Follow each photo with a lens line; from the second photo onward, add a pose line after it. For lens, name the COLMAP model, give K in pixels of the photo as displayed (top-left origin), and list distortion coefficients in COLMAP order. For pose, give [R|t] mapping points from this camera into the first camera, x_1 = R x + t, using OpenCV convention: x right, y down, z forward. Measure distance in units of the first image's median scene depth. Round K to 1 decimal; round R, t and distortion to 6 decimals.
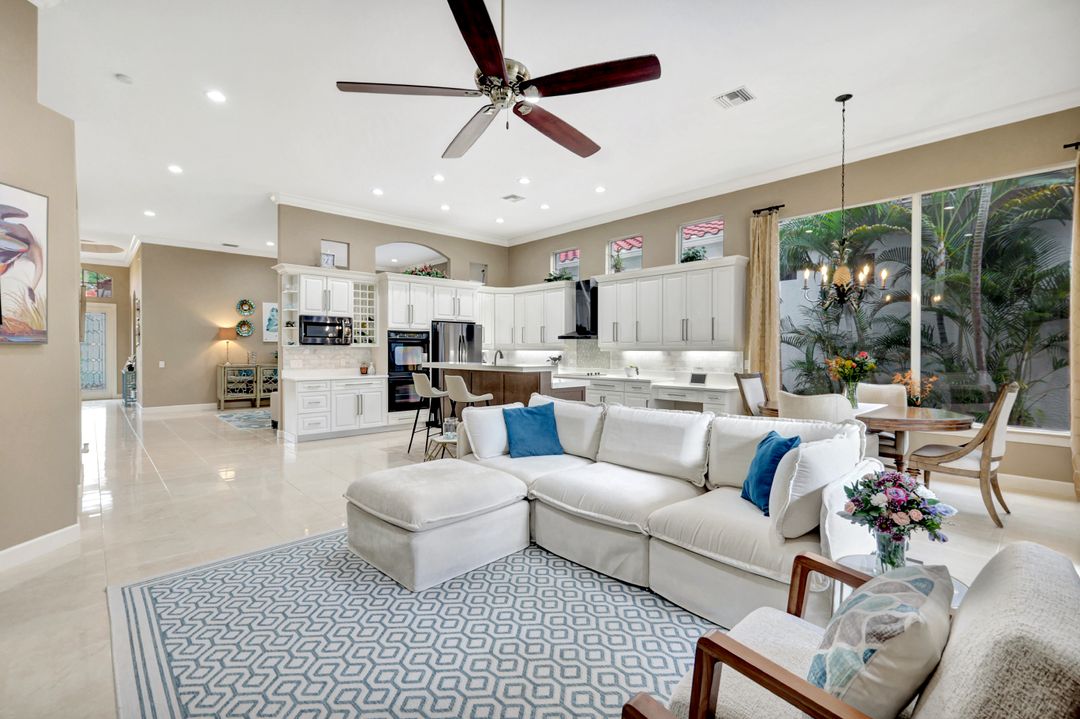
lens RADIAL K [[474.4, 0, 541.5], [0, 474.4, 355.6], [0, 0, 1]] dist [0.002662, 0.000658]
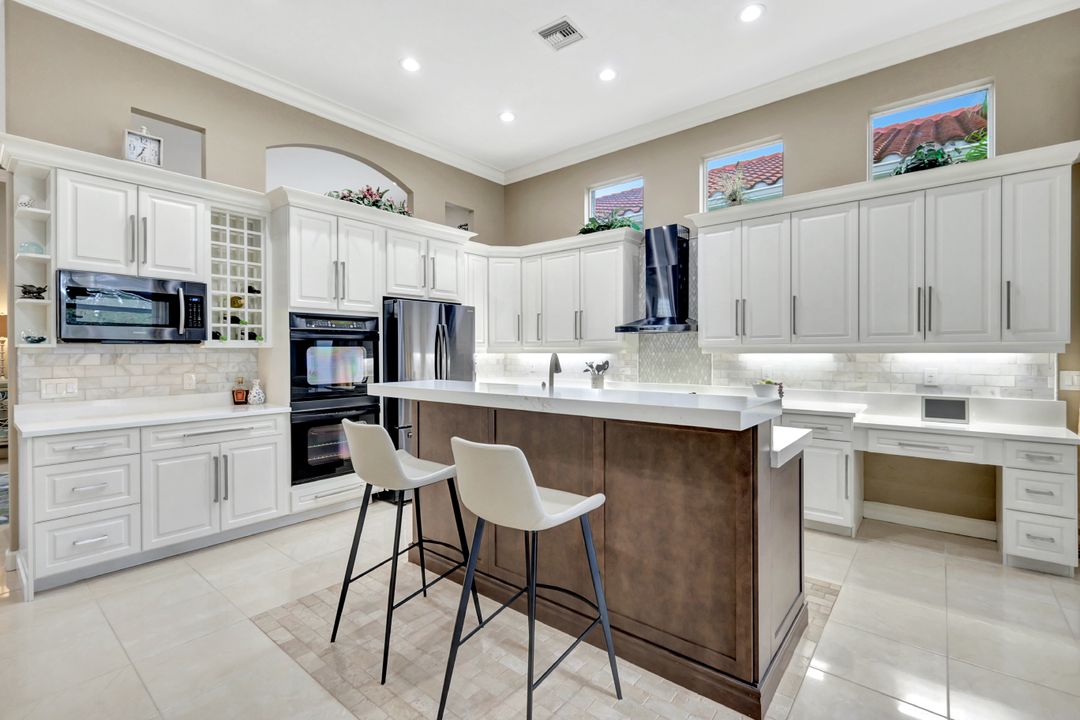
lens RADIAL K [[474.4, 0, 530.6], [0, 474.4, 354.8], [0, 0, 1]] dist [0.002662, 0.000658]
pose [[0.994249, -0.006022, 0.106922, -0.134581], [0.006300, 0.999978, -0.002264, -0.008279], [-0.106906, 0.002925, 0.994265, 0.498589]]
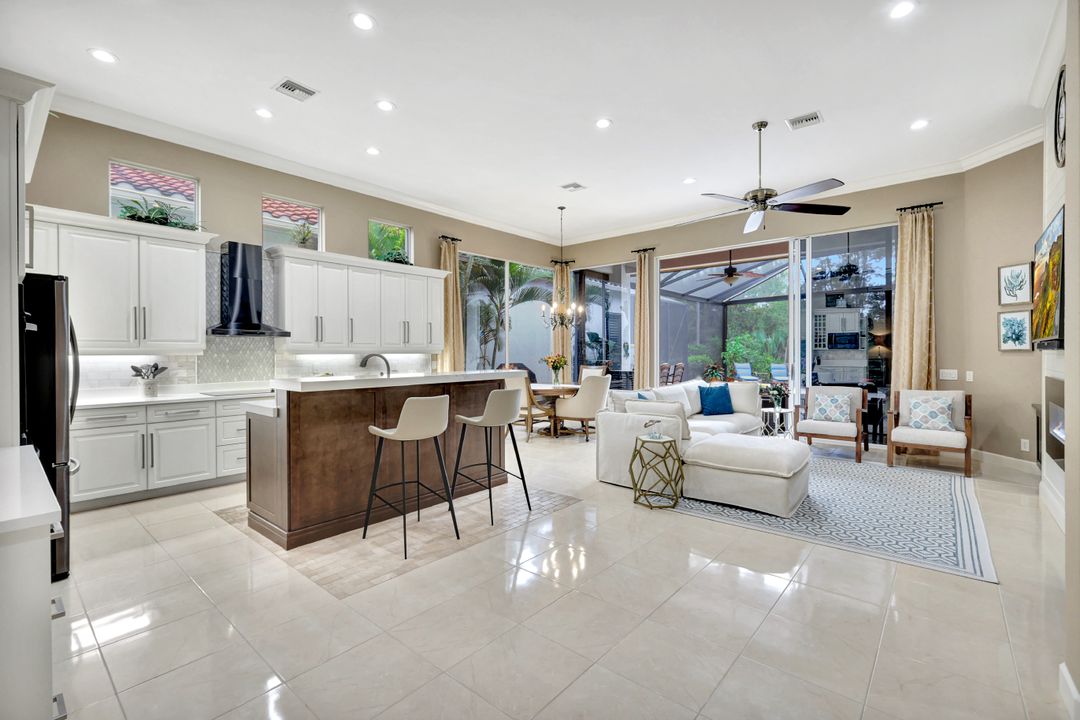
lens RADIAL K [[474.4, 0, 548.4], [0, 474.4, 359.1], [0, 0, 1]] dist [0.002662, 0.000658]
pose [[-0.113652, -0.011801, 0.993451, -0.633659], [0.014889, 0.999797, 0.013579, -0.006906], [-0.993409, 0.016335, -0.113453, 0.722485]]
